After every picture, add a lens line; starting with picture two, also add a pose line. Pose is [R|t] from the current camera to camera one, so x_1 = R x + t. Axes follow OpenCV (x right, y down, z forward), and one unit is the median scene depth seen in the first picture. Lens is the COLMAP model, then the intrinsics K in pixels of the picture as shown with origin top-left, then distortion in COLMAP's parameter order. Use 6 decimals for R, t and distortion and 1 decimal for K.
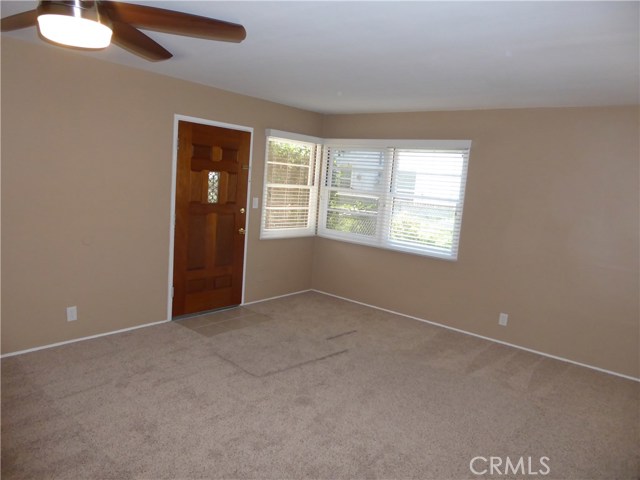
lens RADIAL K [[454.4, 0, 320.0], [0, 454.4, 240.0], [0, 0, 1]] dist [-0.022929, 0.008119]
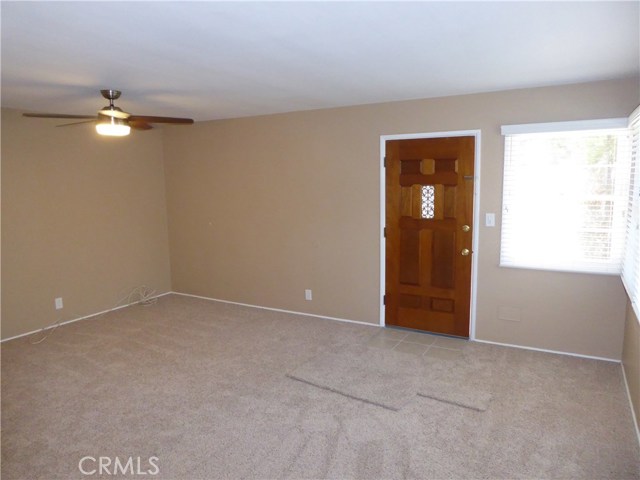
lens RADIAL K [[471.8, 0, 320.0], [0, 471.8, 240.0], [0, 0, 1]] dist [-0.032207, 0.000460]
pose [[0.154385, 0.053691, -0.986551, 0.704898], [-0.101141, 0.994136, 0.038277, -0.051621], [0.982820, 0.093871, 0.158910, 0.626393]]
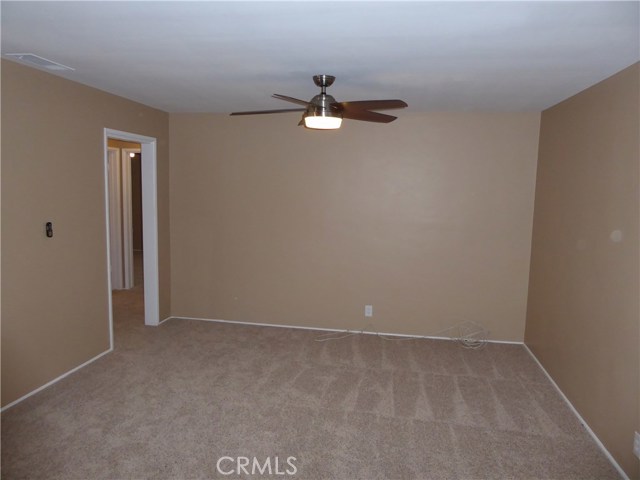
lens RADIAL K [[454.4, 0, 320.0], [0, 454.4, 240.0], [0, 0, 1]] dist [-0.022929, 0.008119]
pose [[-0.856127, -0.042318, -0.515029, 0.169501], [-0.163021, 0.967867, 0.191462, -0.136118], [0.490378, 0.247876, -0.835516, 0.981489]]
